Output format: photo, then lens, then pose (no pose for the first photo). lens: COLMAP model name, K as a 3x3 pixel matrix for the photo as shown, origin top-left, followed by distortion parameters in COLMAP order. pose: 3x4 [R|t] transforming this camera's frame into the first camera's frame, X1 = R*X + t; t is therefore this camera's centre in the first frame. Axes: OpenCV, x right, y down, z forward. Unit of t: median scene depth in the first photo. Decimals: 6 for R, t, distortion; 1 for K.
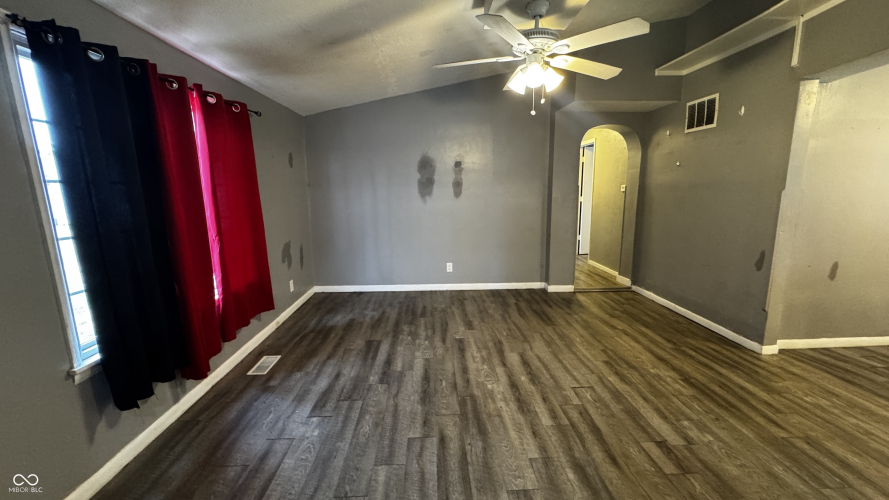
lens RADIAL K [[350.4, 0, 446.3], [0, 350.4, 247.3], [0, 0, 1]] dist [-0.003066, 0.000813]
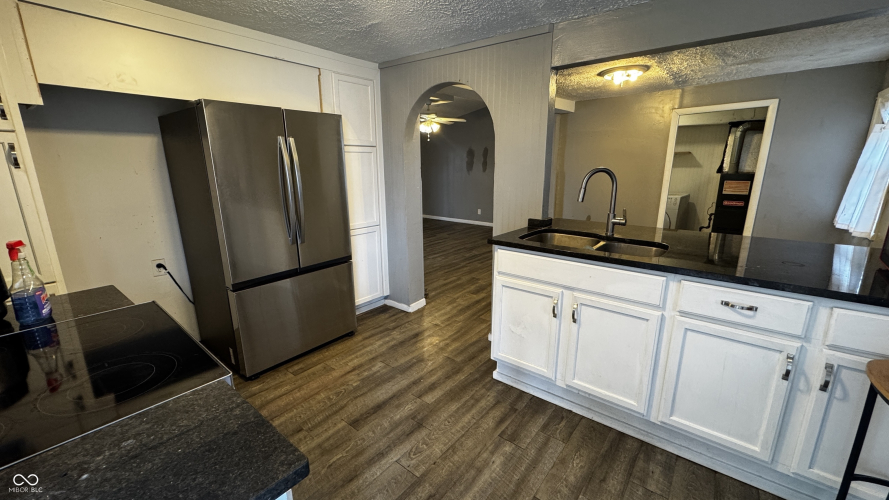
lens RADIAL K [[350.4, 0, 446.1], [0, 350.4, 248.7], [0, 0, 1]] dist [-0.003066, 0.000813]
pose [[0.757914, 0.166860, -0.630653, 1.694593], [-0.111723, 0.985653, 0.126518, 0.059107], [0.642716, -0.025431, 0.765682, -0.766796]]
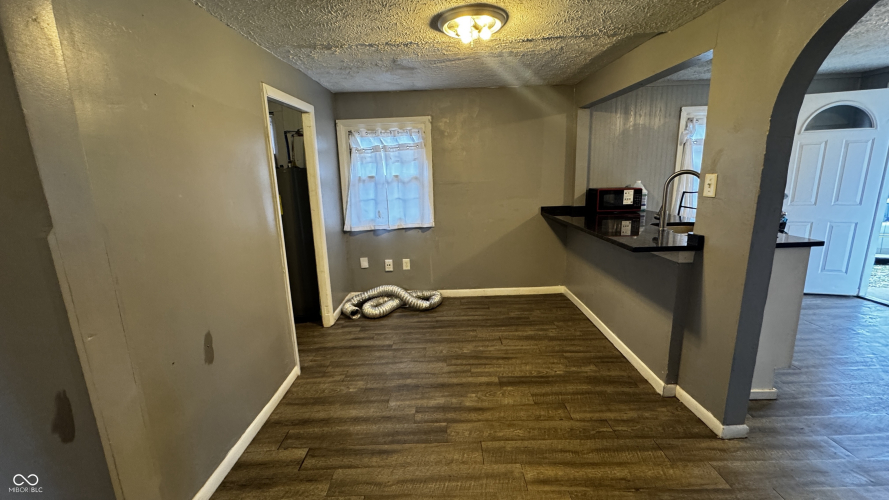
lens RADIAL K [[350.4, 0, 439.5], [0, 350.4, 245.7], [0, 0, 1]] dist [-0.003066, 0.000813]
pose [[0.047169, -0.186919, 0.981242, 0.596111], [0.192679, 0.965590, 0.174676, -0.126760], [-0.980128, 0.180825, 0.081561, 0.554163]]
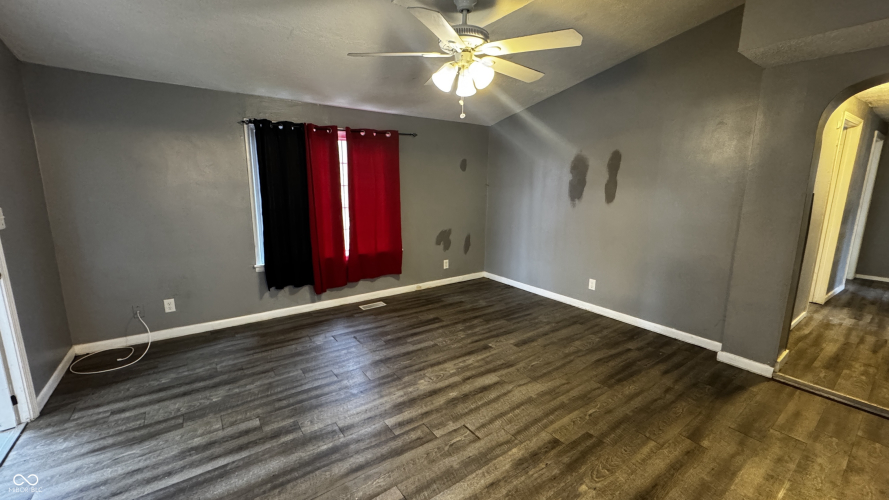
lens RADIAL K [[350.4, 0, 445.6], [0, 350.4, 251.3], [0, 0, 1]] dist [-0.003066, 0.000813]
pose [[0.556889, 0.171006, -0.812793, 0.809022], [-0.148262, 0.983326, 0.105303, -0.096963], [0.817247, 0.061864, 0.572957, 0.355534]]
